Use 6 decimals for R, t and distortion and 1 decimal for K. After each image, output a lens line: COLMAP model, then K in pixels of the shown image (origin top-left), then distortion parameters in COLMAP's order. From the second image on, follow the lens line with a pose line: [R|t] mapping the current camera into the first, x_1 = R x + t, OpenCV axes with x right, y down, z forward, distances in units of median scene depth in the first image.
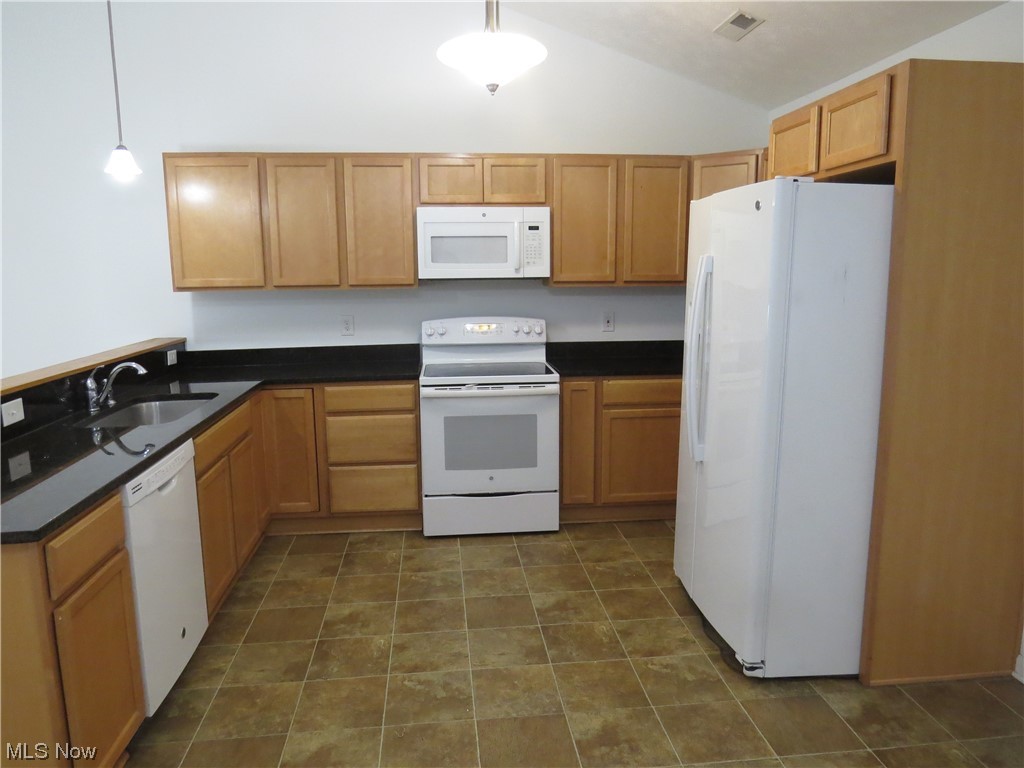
lens RADIAL K [[735.6, 0, 513.0], [0, 735.6, 381.8], [0, 0, 1]] dist [-0.018630, 0.002140]
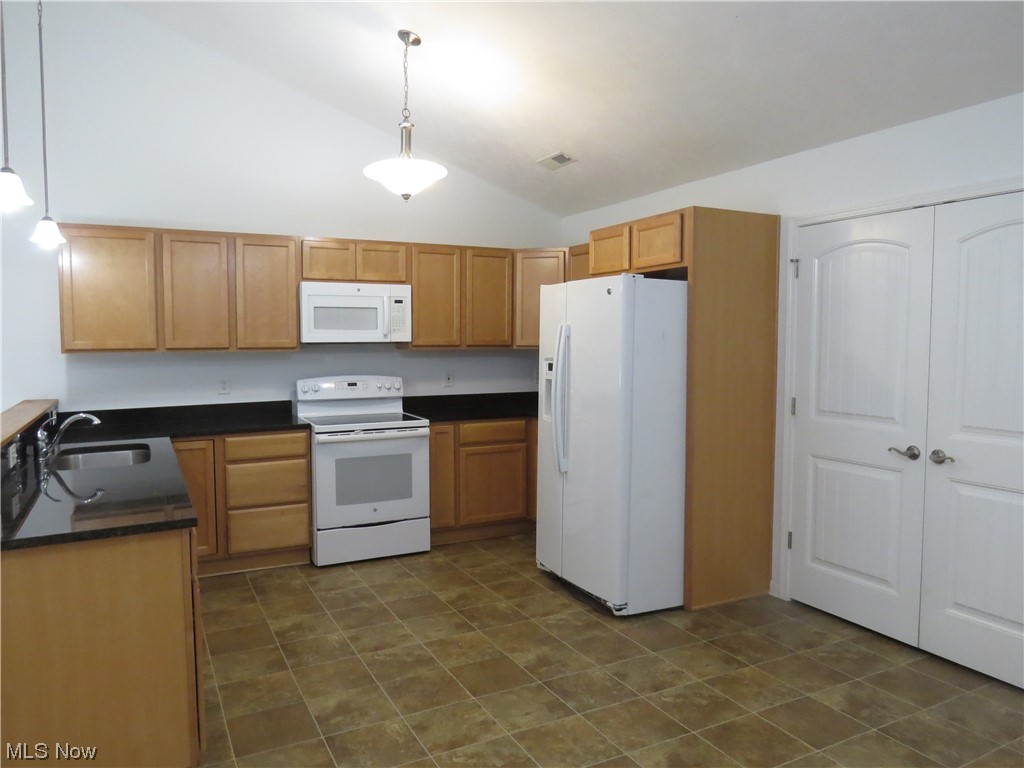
lens RADIAL K [[743.3, 0, 512.0], [0, 743.3, 384.0], [0, 0, 1]] dist [-0.005719, -0.000953]
pose [[0.931228, -0.016483, 0.364063, -0.257558], [0.051602, 0.994875, -0.086948, 0.045455], [-0.360764, 0.099755, 0.927307, -0.206205]]
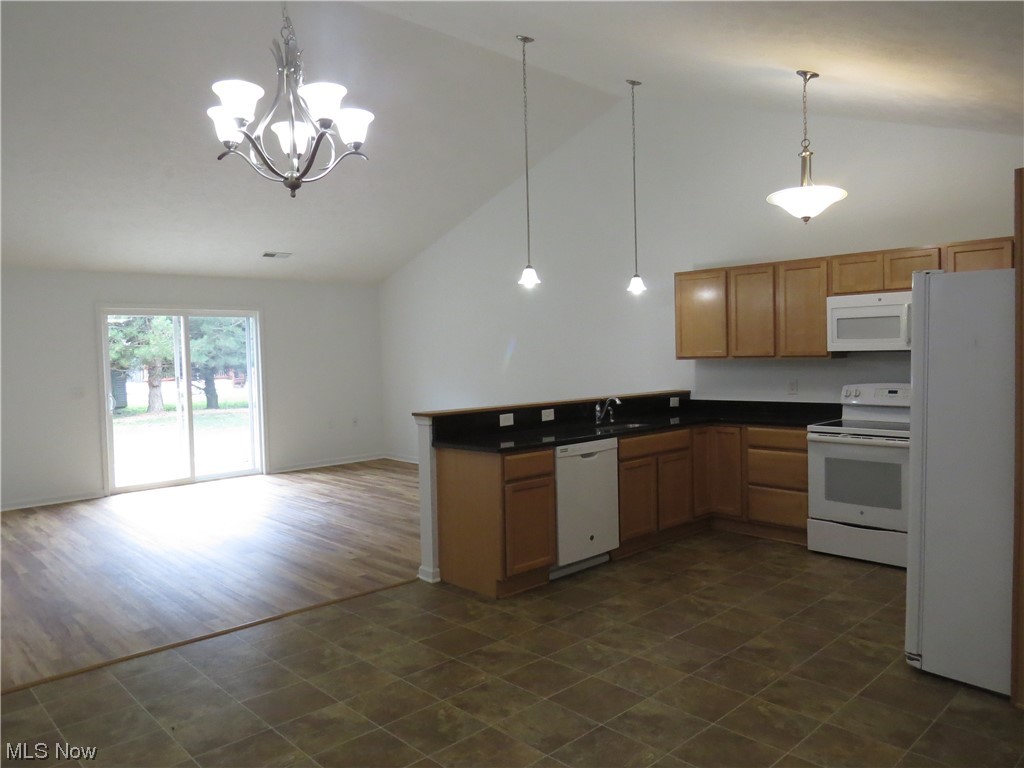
lens RADIAL K [[743.3, 0, 512.0], [0, 743.3, 384.0], [0, 0, 1]] dist [-0.005719, -0.000953]
pose [[0.605502, 0.030085, -0.795275, 0.596749], [-0.111872, 0.992581, -0.047627, 0.043082], [0.787942, 0.117807, 0.604375, -0.228966]]
